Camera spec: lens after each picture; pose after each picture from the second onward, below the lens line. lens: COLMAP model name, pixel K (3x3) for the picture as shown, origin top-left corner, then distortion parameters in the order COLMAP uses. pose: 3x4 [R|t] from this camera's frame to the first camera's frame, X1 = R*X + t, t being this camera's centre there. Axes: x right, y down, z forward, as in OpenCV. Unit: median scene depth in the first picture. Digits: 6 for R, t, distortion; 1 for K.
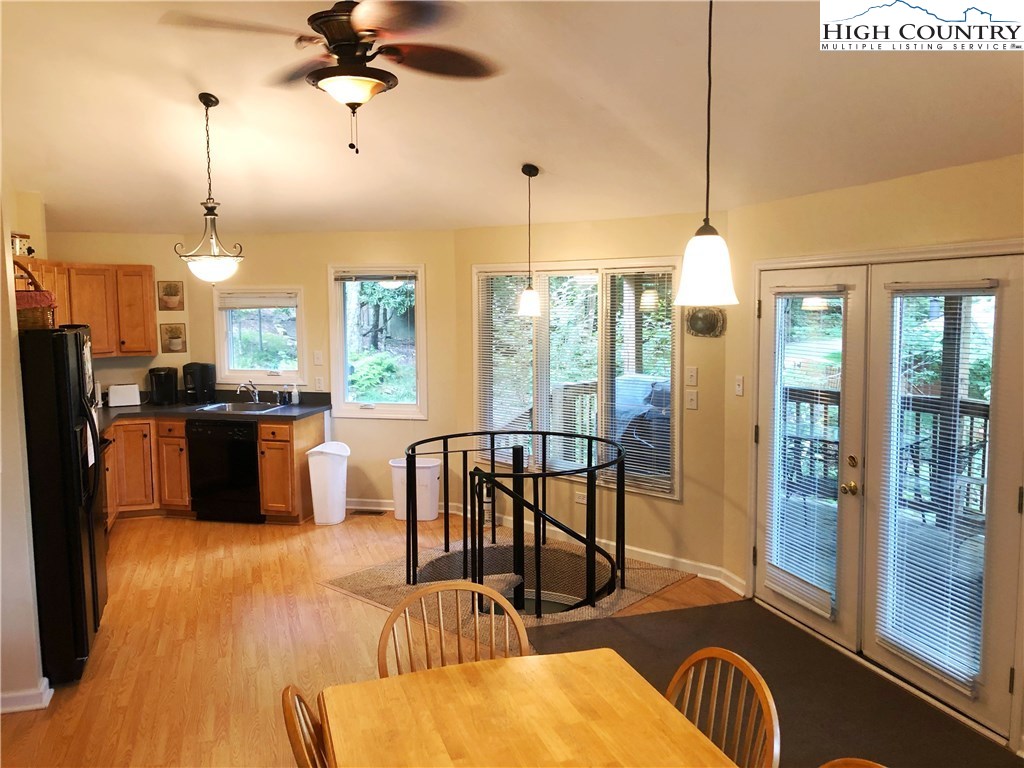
lens RADIAL K [[834.0, 0, 510.9], [0, 834.0, 382.3], [0, 0, 1]] dist [0.010113, 0.006817]
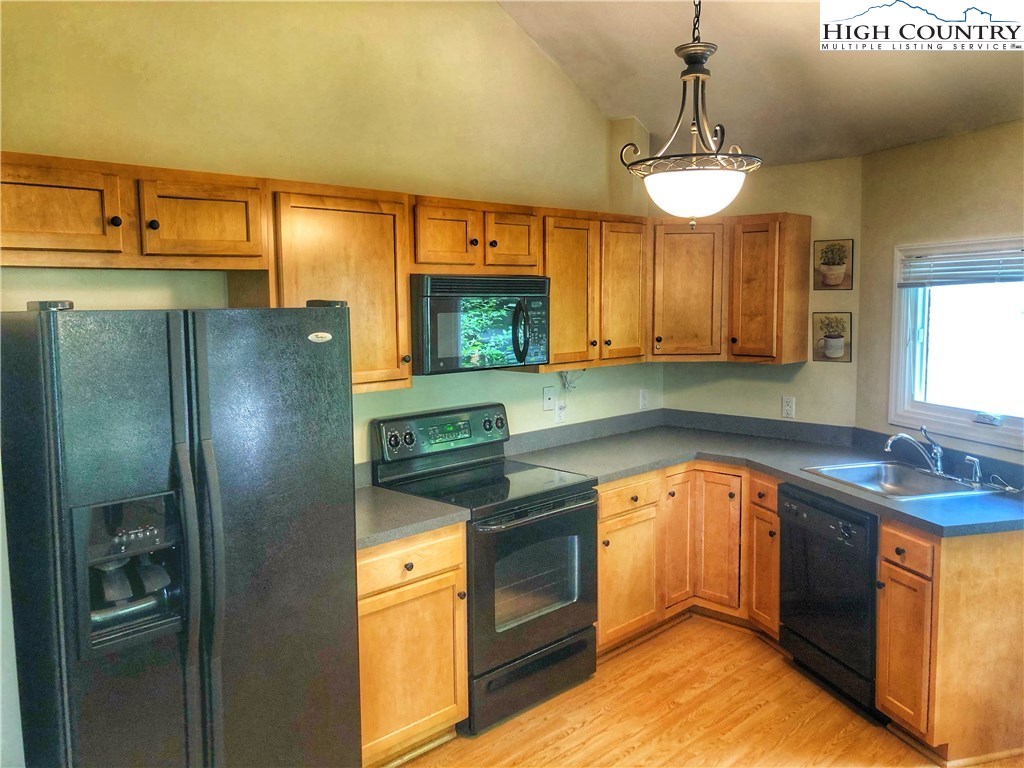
lens RADIAL K [[834.0, 0, 511.5], [0, 834.0, 376.6], [0, 0, 1]] dist [0.010113, 0.006817]
pose [[0.461385, 0.086498, -0.882974, 0.015037], [-0.088625, 0.994751, 0.051138, -0.038241], [0.882763, 0.054659, 0.466629, 0.575246]]
